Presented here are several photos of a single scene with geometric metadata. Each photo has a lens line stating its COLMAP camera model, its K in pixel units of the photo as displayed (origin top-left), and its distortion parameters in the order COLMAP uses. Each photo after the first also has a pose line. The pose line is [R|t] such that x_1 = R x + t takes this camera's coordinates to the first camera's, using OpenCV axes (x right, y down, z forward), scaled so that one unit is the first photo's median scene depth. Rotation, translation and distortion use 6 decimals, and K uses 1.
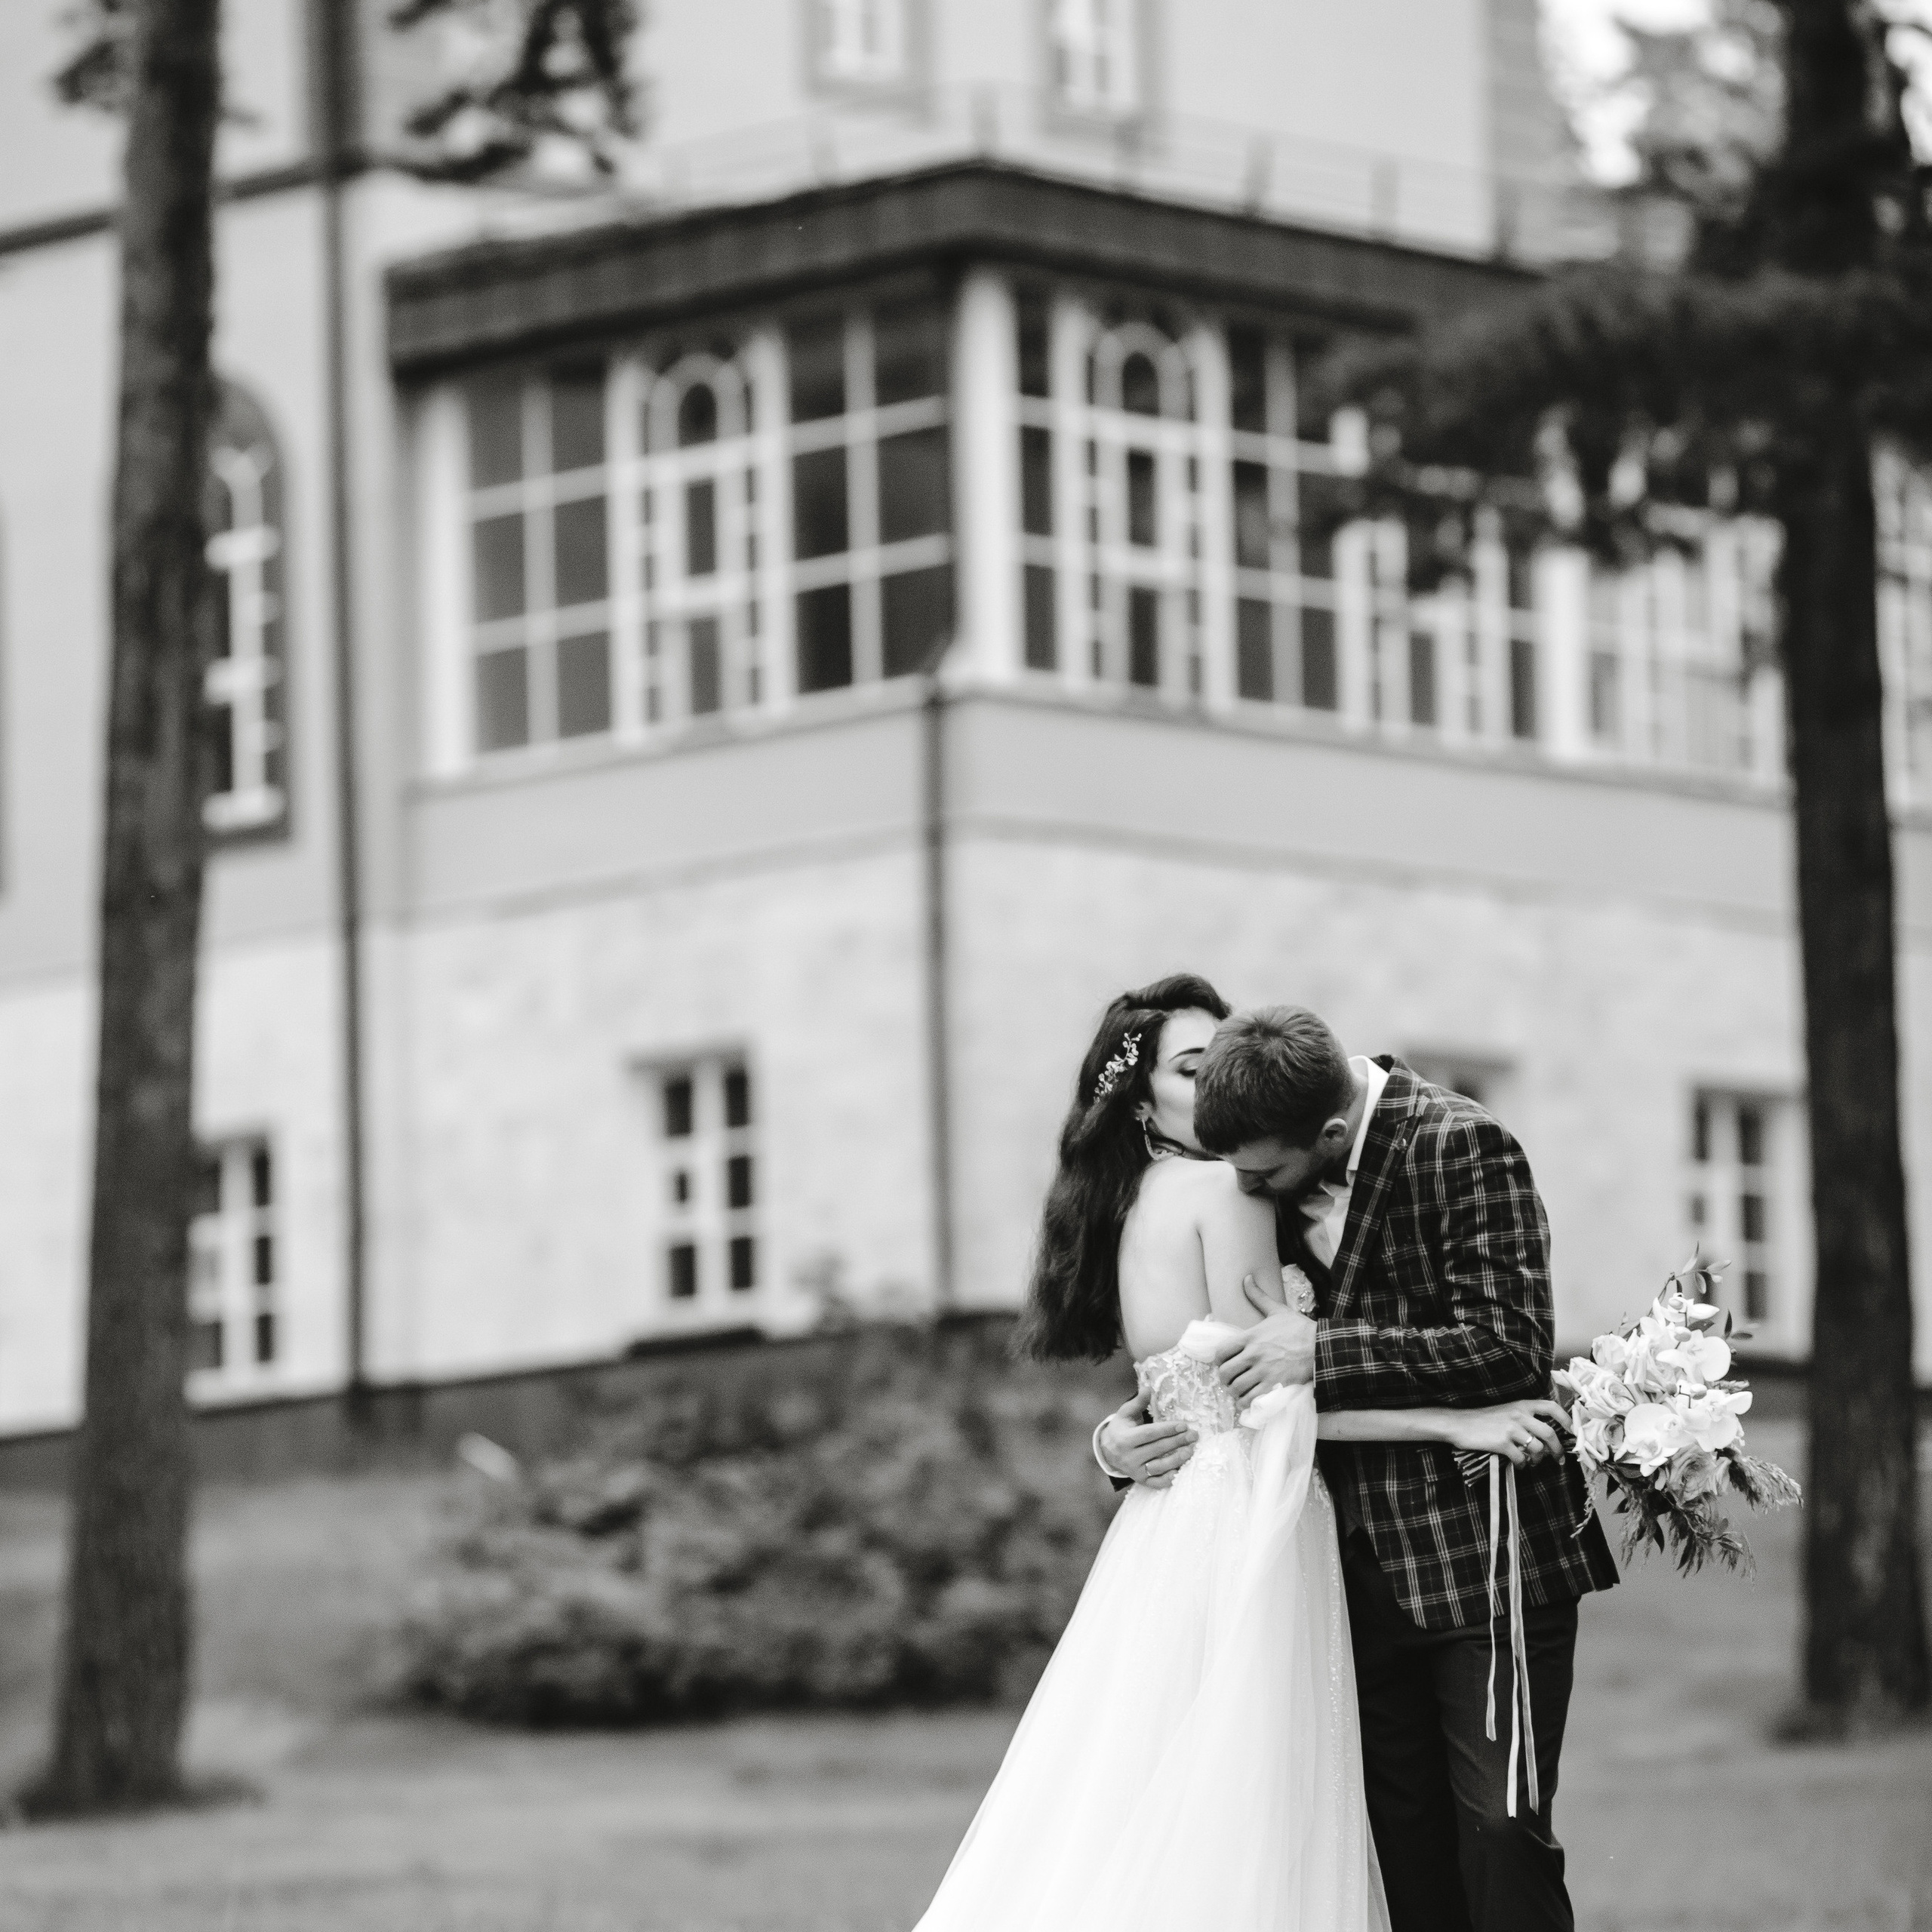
lens RADIAL K [[13153.3, 0, 966.0], [0, 13153.3, 966.0], [0, 0, 1]] dist [0.235798, 55.724357]
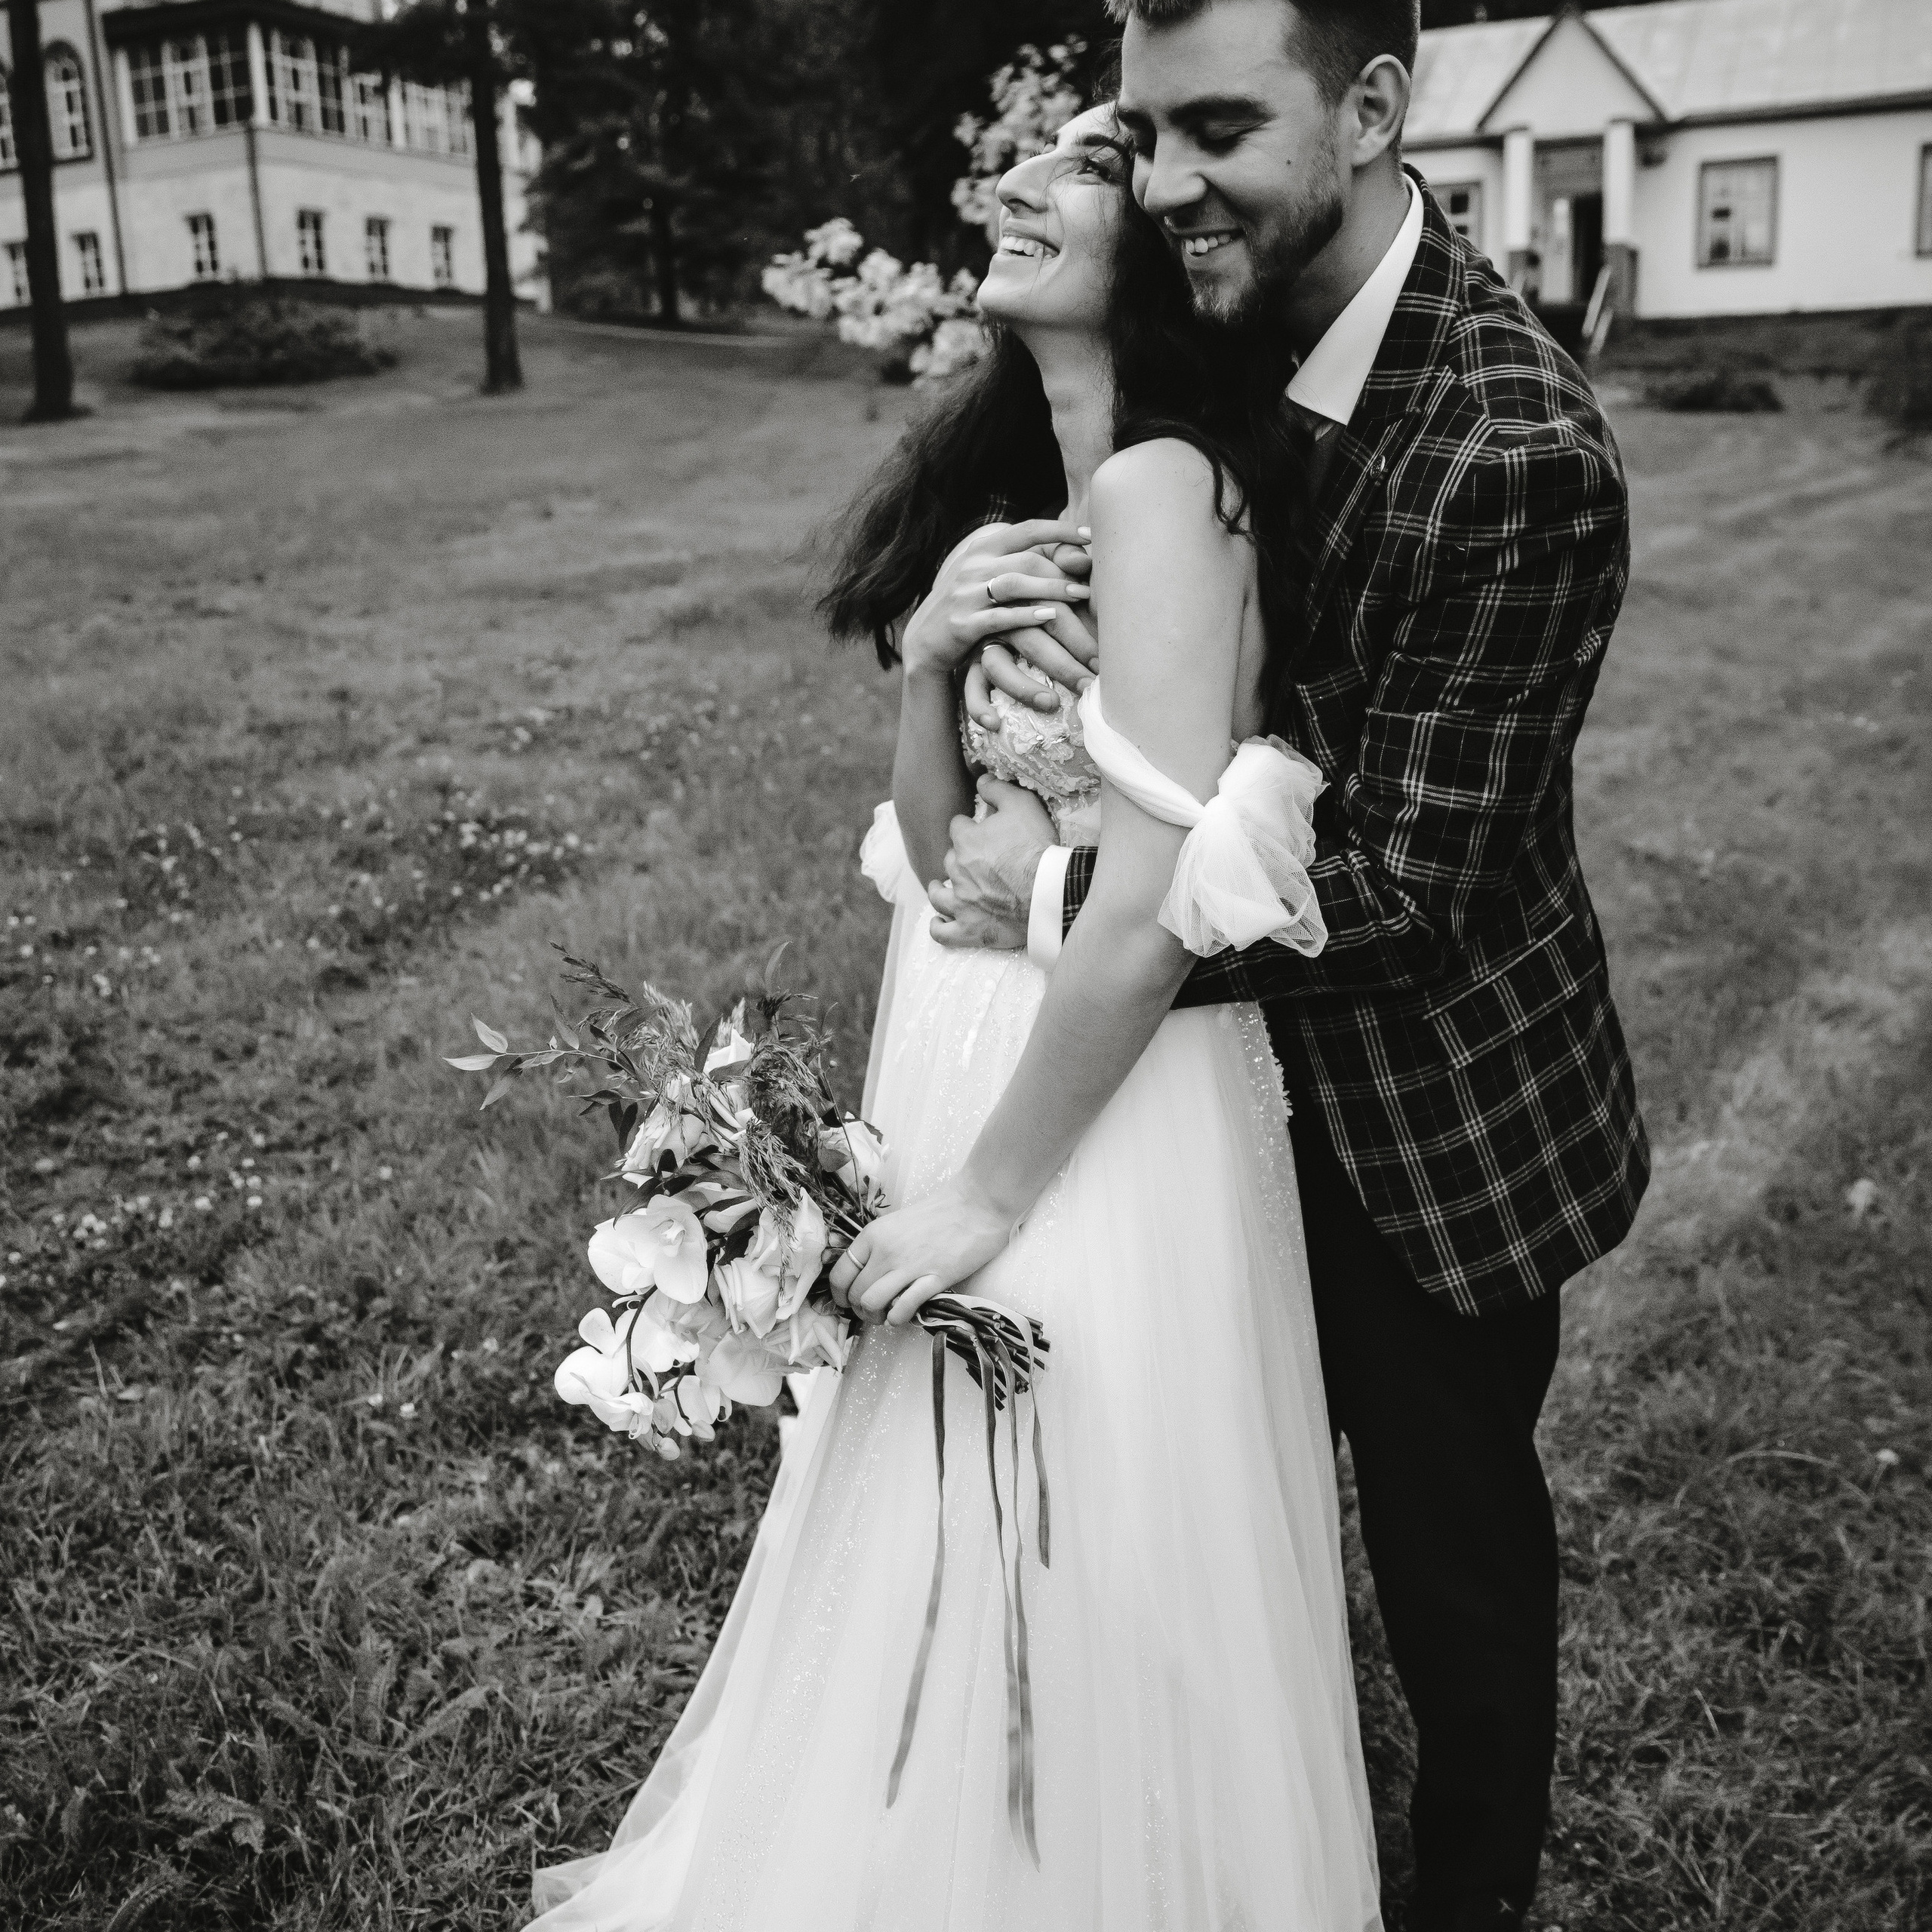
lens RADIAL K [[2035.1, 0, 966.0], [0, 2035.1, 966.0], [0, 0, 1]] dist [-0.111870, 0.119904]
pose [[0.948236, -0.084523, 0.306112, -0.002374], [-0.029355, 0.936473, 0.349509, 0.002108], [-0.316207, -0.340403, 0.885516, 0.261968]]
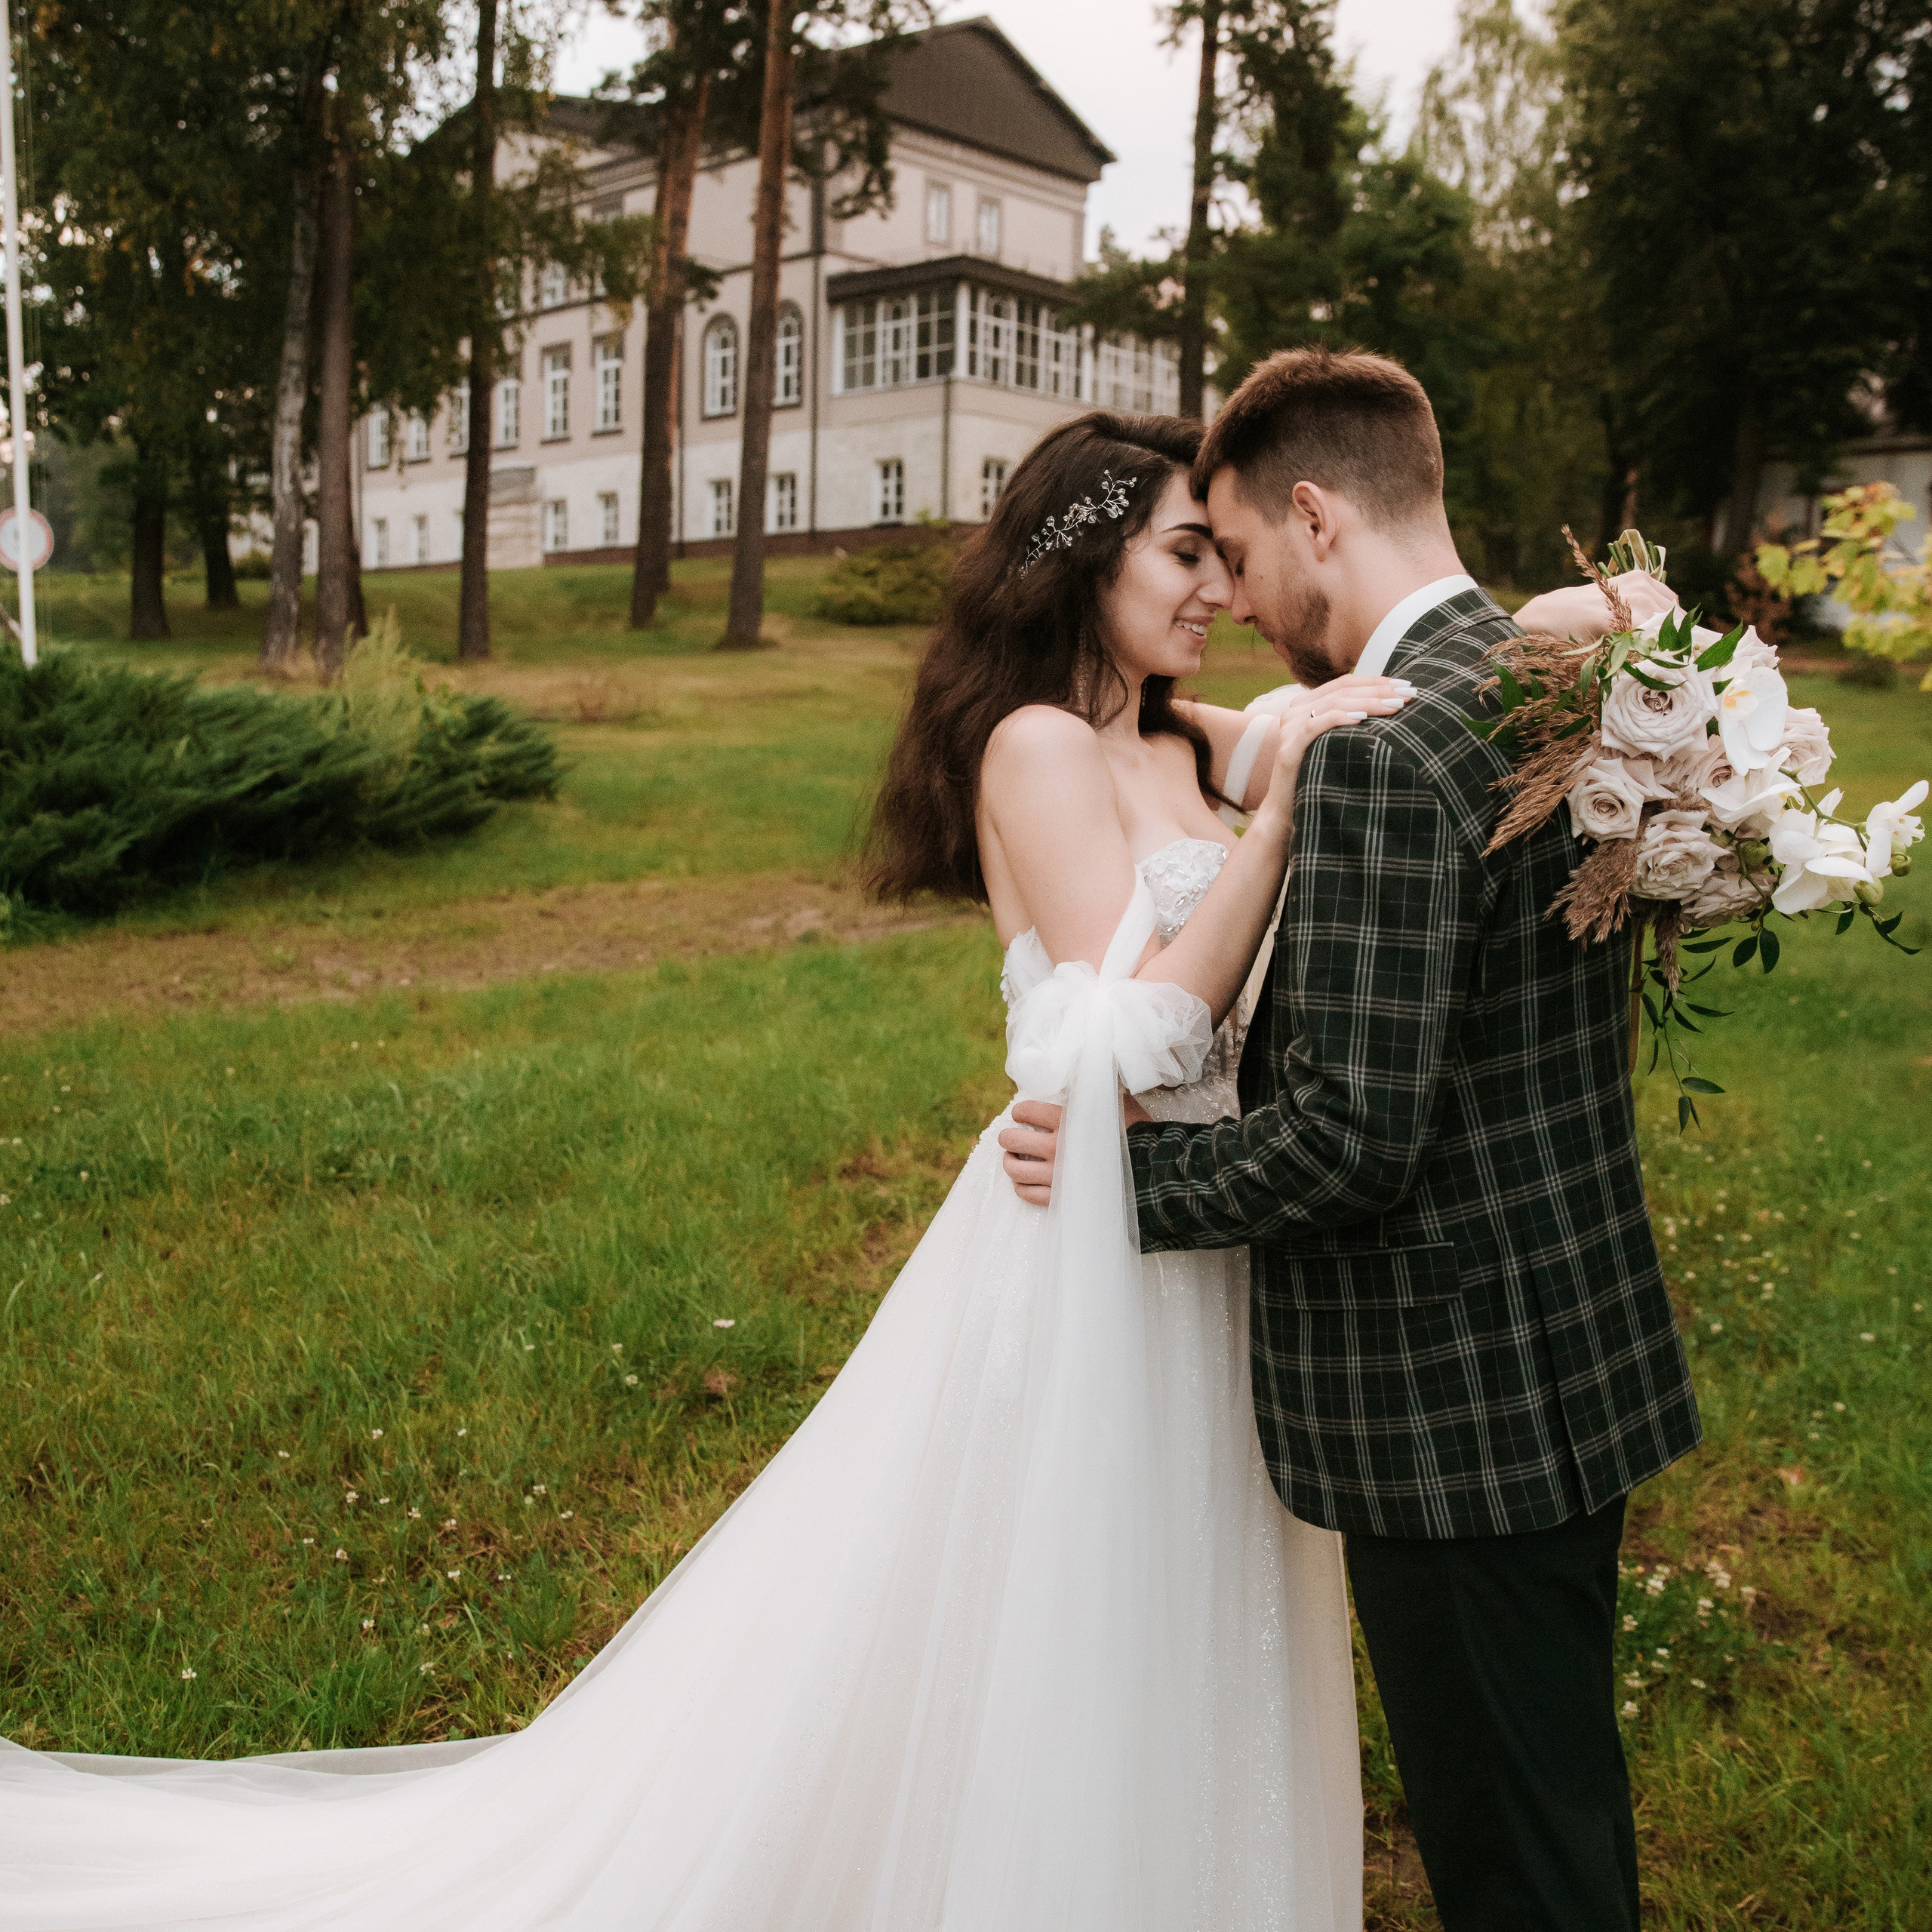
lens RADIAL K [[1988.8, 0, 966.2], [0, 1988.8, 994.4], [0, 0, 1]] dist [-0.120596, 0.137912]
pose [[0.998508, 0.041789, 0.035150, -0.010949], [-0.049589, 0.963454, 0.263244, 0.003963], [-0.022864, -0.264594, 0.964089, 0.308005]]
